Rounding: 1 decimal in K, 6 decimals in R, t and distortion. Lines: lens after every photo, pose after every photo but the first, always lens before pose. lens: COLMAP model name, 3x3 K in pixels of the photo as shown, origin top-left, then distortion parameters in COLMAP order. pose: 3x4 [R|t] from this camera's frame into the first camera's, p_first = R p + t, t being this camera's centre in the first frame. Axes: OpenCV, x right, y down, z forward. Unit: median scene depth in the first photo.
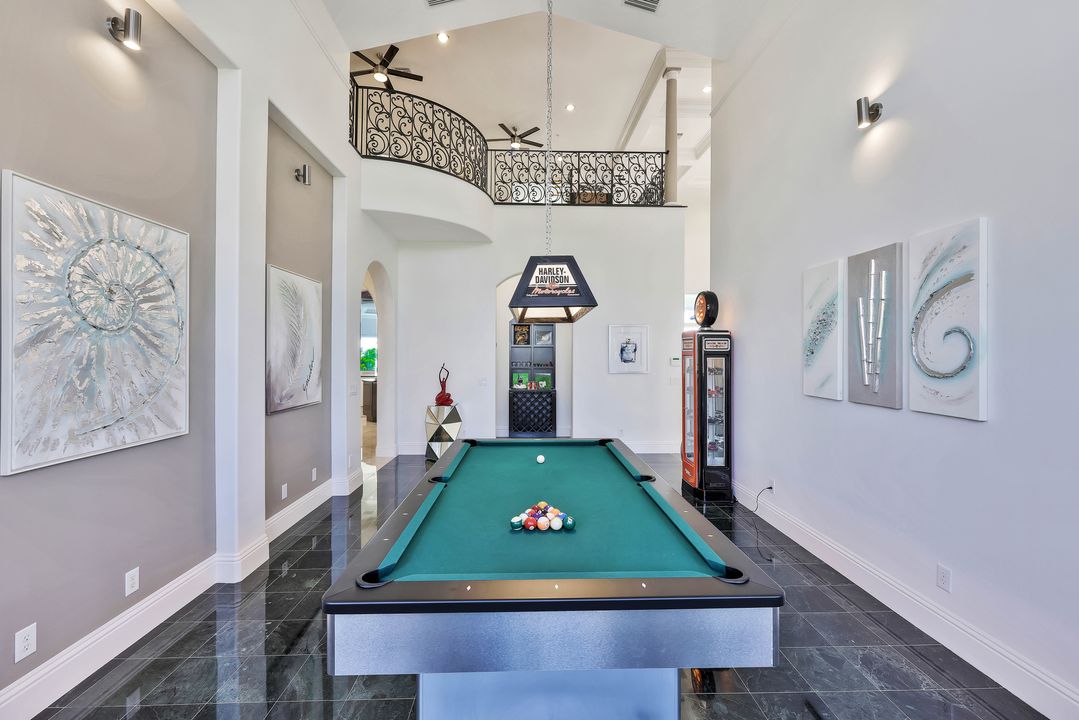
lens RADIAL K [[437.0, 0, 540.6], [0, 437.0, 356.9], [0, 0, 1]] dist [0.000161, 0.000099]
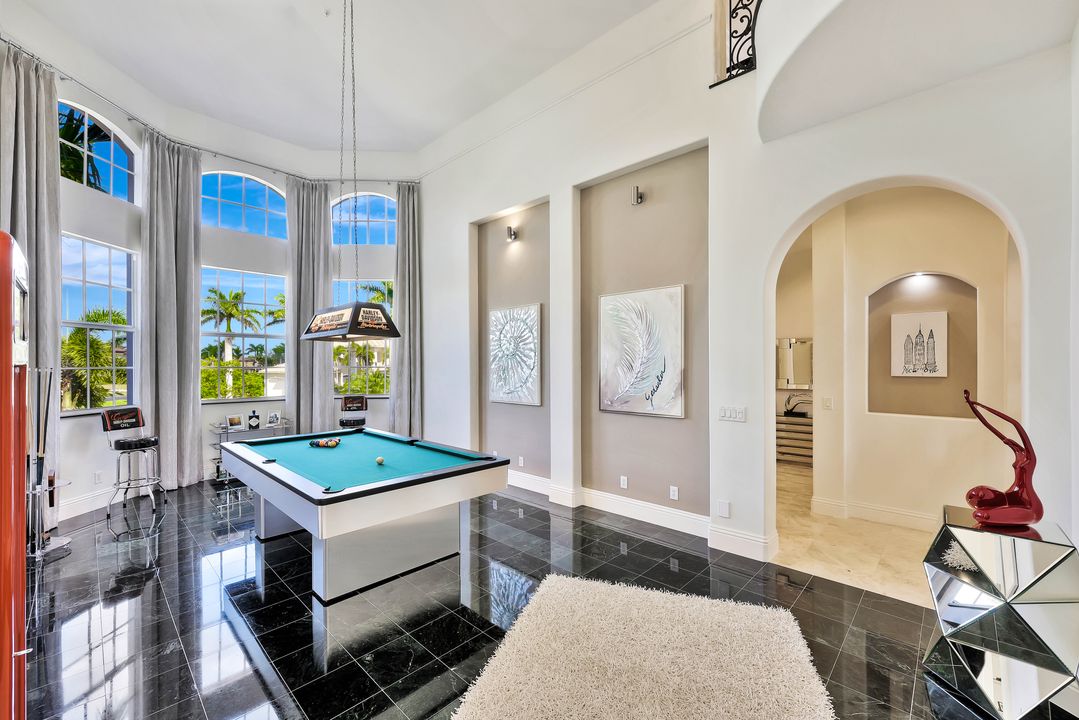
lens RADIAL K [[437.0, 0, 540.6], [0, 437.0, 356.9], [0, 0, 1]] dist [0.000161, 0.000099]
pose [[-0.710398, -0.005164, -0.703781, 0.618875], [0.003103, 0.999940, -0.010469, -0.024557], [0.703794, -0.009621, -0.710339, 2.632444]]
